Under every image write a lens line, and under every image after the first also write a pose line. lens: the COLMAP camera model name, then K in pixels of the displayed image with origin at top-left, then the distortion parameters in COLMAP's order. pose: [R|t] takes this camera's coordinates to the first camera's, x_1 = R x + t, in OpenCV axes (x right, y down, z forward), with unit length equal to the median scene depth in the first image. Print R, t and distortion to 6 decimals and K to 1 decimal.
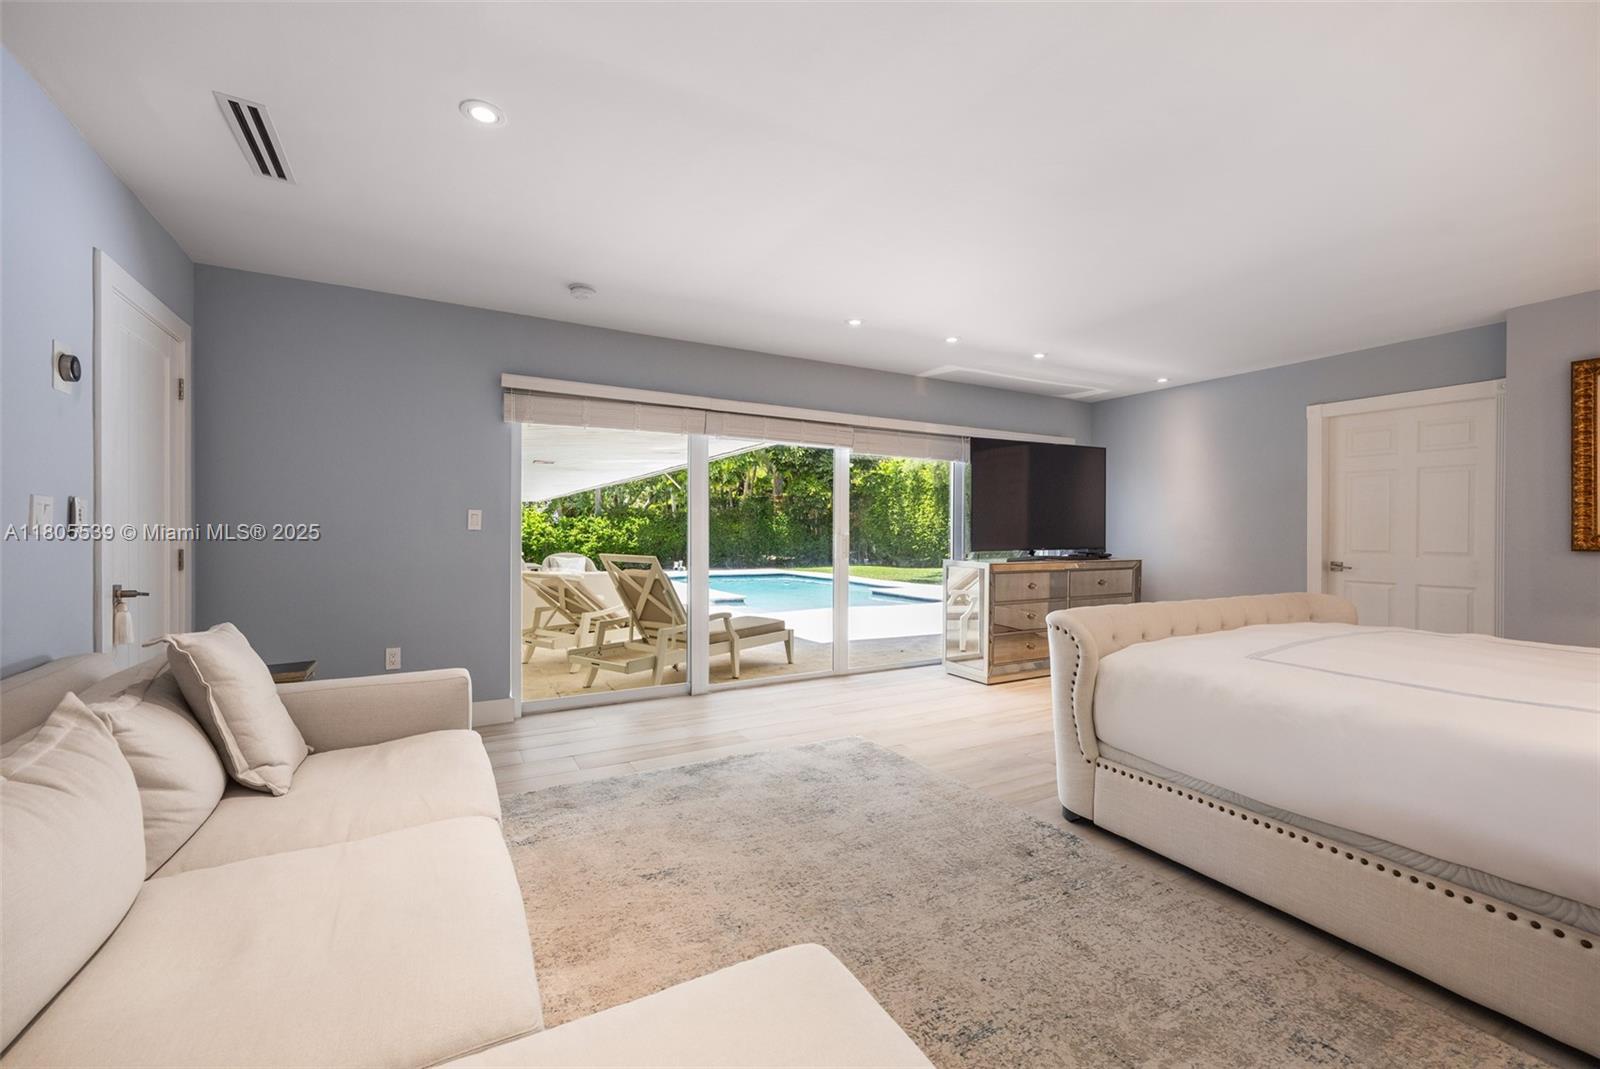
lens RADIAL K [[653.1, 0, 800.3], [0, 653.1, 538.4], [0, 0, 1]] dist [0.000097, 0.000051]
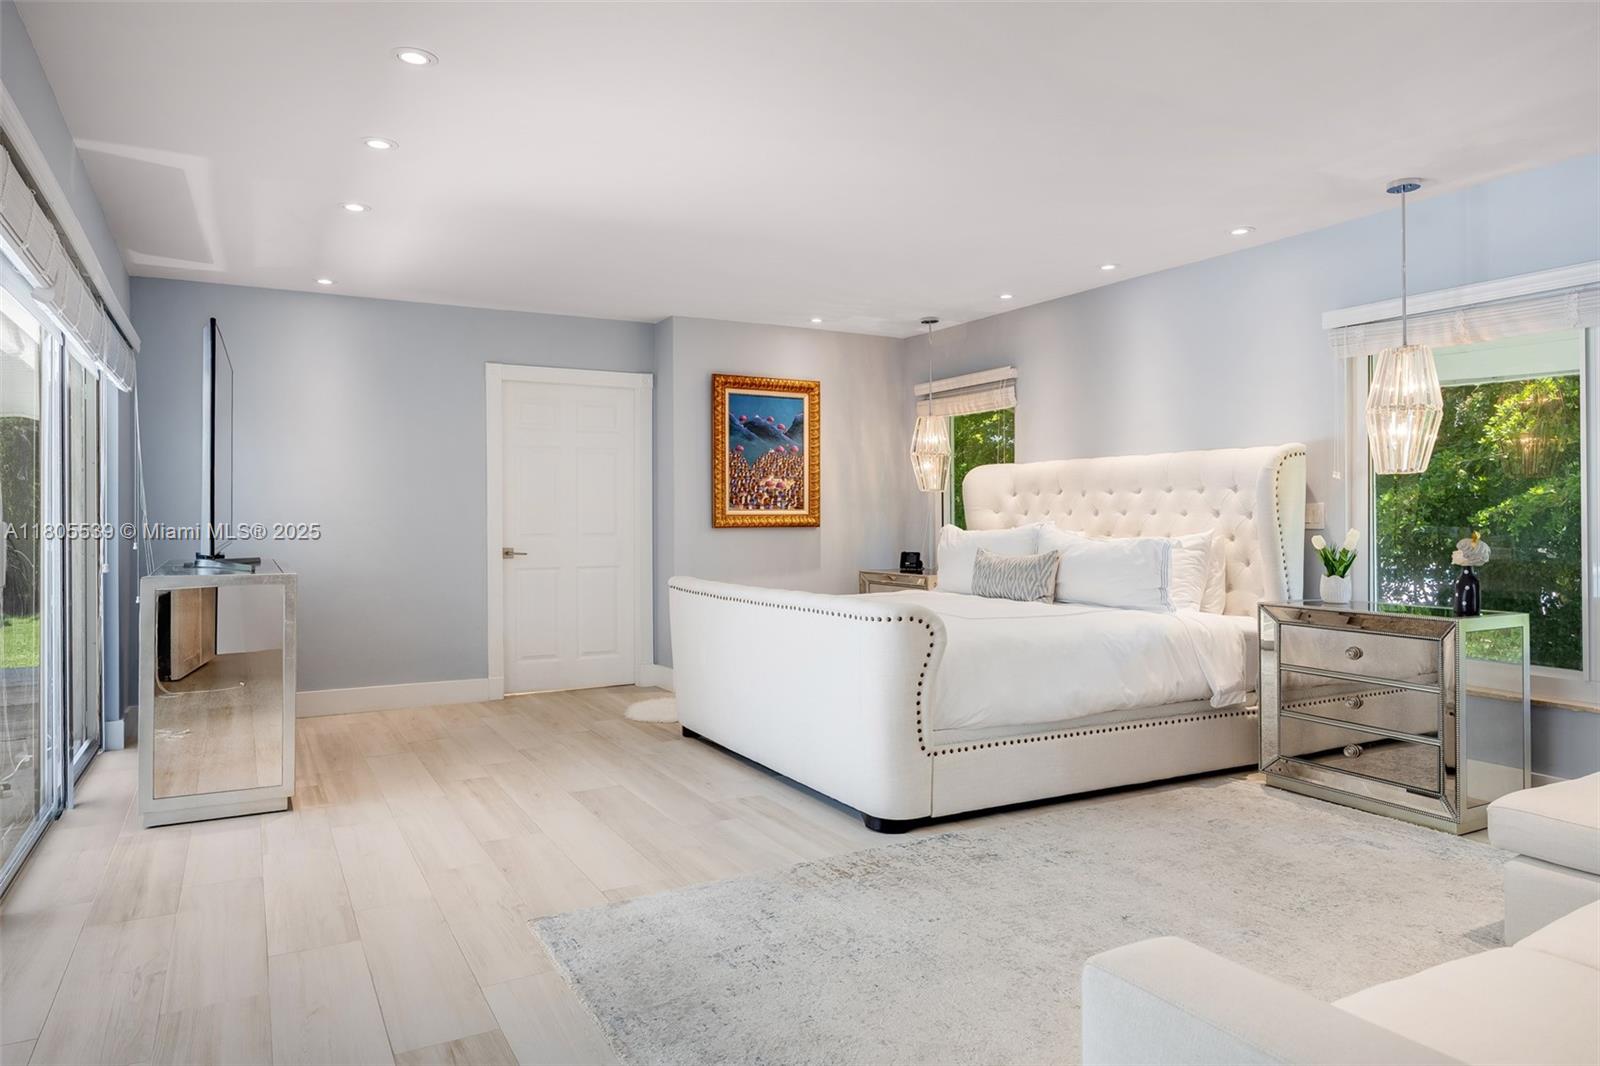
lens RADIAL K [[1014.5, 0, 797.7], [0, 1014.5, 525.2], [0, 0, 1]] dist [0.015903, -0.000151]
pose [[0.008881, -0.013001, 0.999876, -0.708211], [0.015749, 0.999793, 0.012861, -0.007921], [-0.999837, 0.015633, 0.009084, 0.809686]]
